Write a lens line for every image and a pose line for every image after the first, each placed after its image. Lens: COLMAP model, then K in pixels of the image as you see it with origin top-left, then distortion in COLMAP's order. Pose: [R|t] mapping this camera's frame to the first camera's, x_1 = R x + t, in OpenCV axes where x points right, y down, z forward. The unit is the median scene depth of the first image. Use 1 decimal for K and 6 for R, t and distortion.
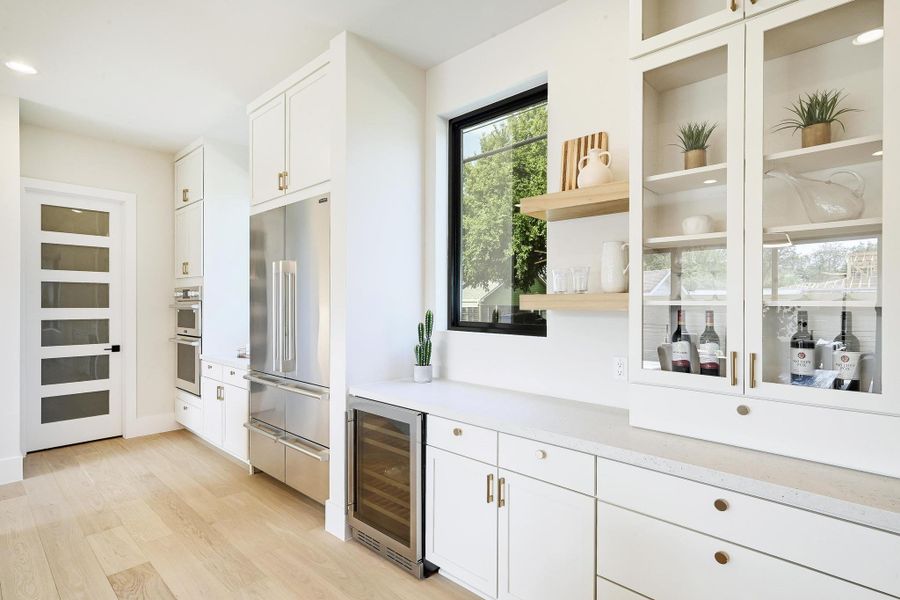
lens RADIAL K [[455.7, 0, 452.7], [0, 455.7, 303.8], [0, 0, 1]] dist [-0.013861, -0.000698]
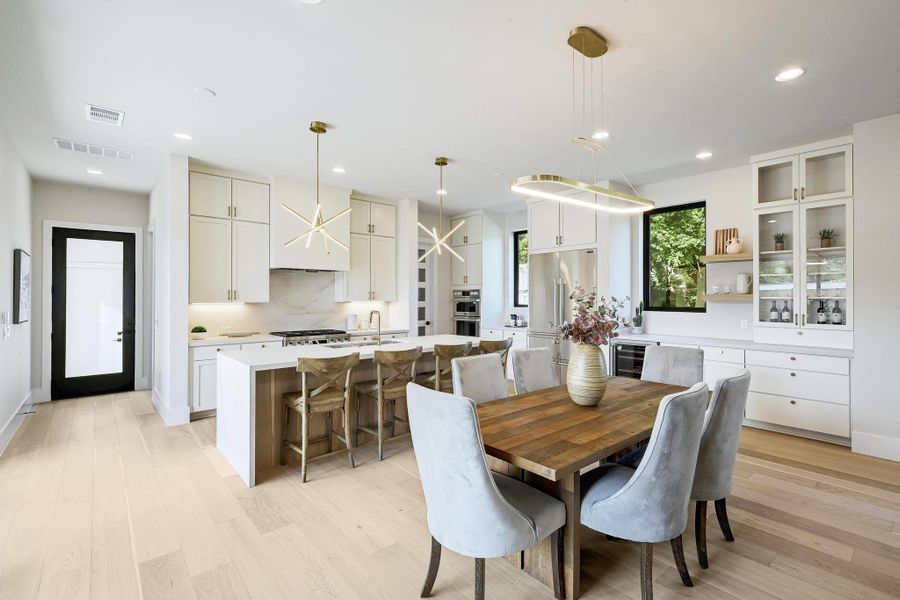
lens RADIAL K [[412.1, 0, 460.1], [0, 412.1, 292.3], [0, 0, 1]] dist [0.000904, -0.000510]
pose [[0.995027, -0.004966, -0.099482, -0.785141], [0.003541, 0.999889, -0.014491, -0.003192], [0.099543, 0.014067, 0.994934, -1.150749]]
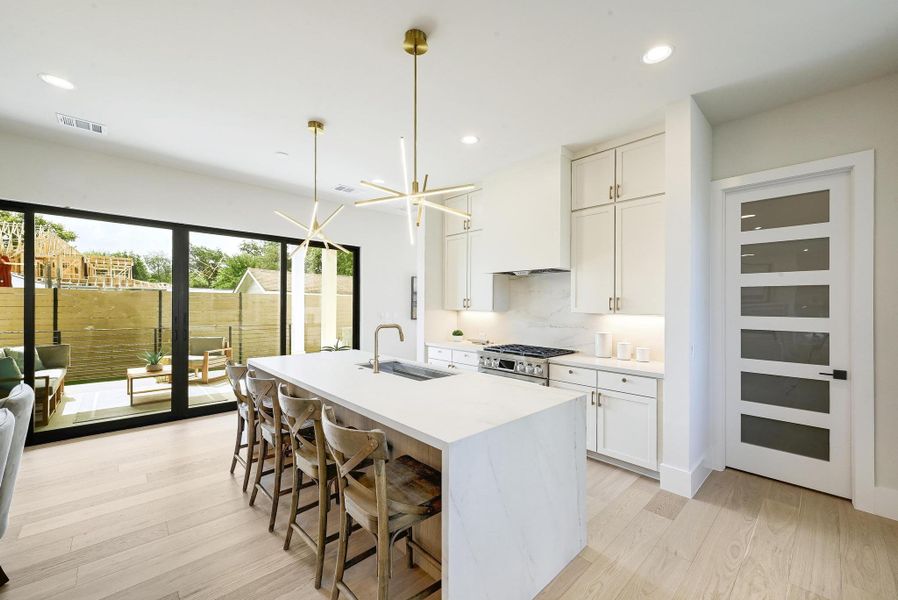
lens RADIAL K [[356.3, 0, 448.1], [0, 356.3, 301.8], [0, 0, 1]] dist [-0.001363, -0.000033]
pose [[-0.065336, -0.009020, -0.997823, -0.242534], [-0.012433, 0.999889, -0.008225, -0.008676], [0.997786, 0.011868, -0.065441, 0.724016]]
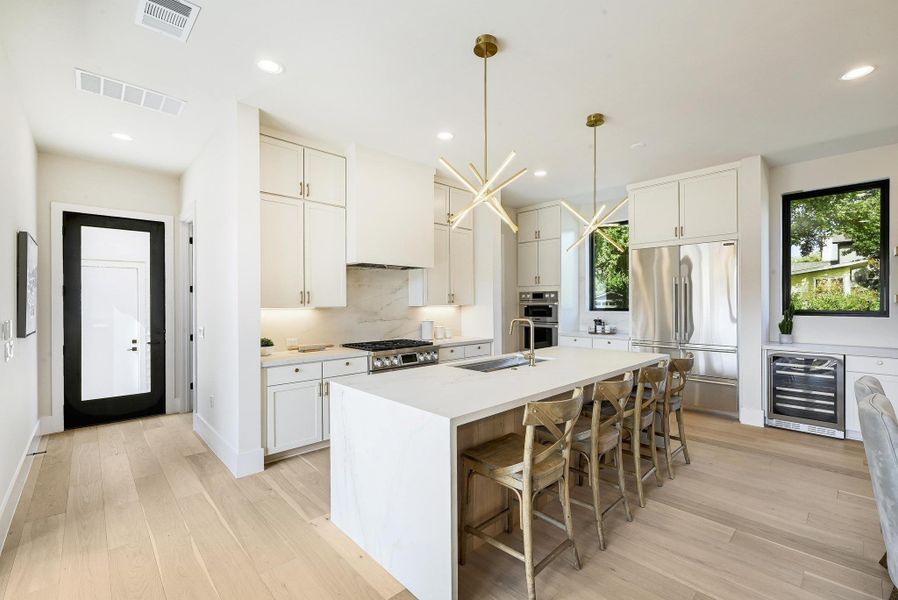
lens RADIAL K [[391.3, 0, 449.0], [0, 391.3, 300.0], [0, 0, 1]] dist [-0.000590, -0.000048]
pose [[0.997074, -0.004940, -0.076288, -1.401483], [0.004686, 0.999983, -0.003505, -0.004638], [0.076304, 0.003137, 0.997080, -0.715142]]
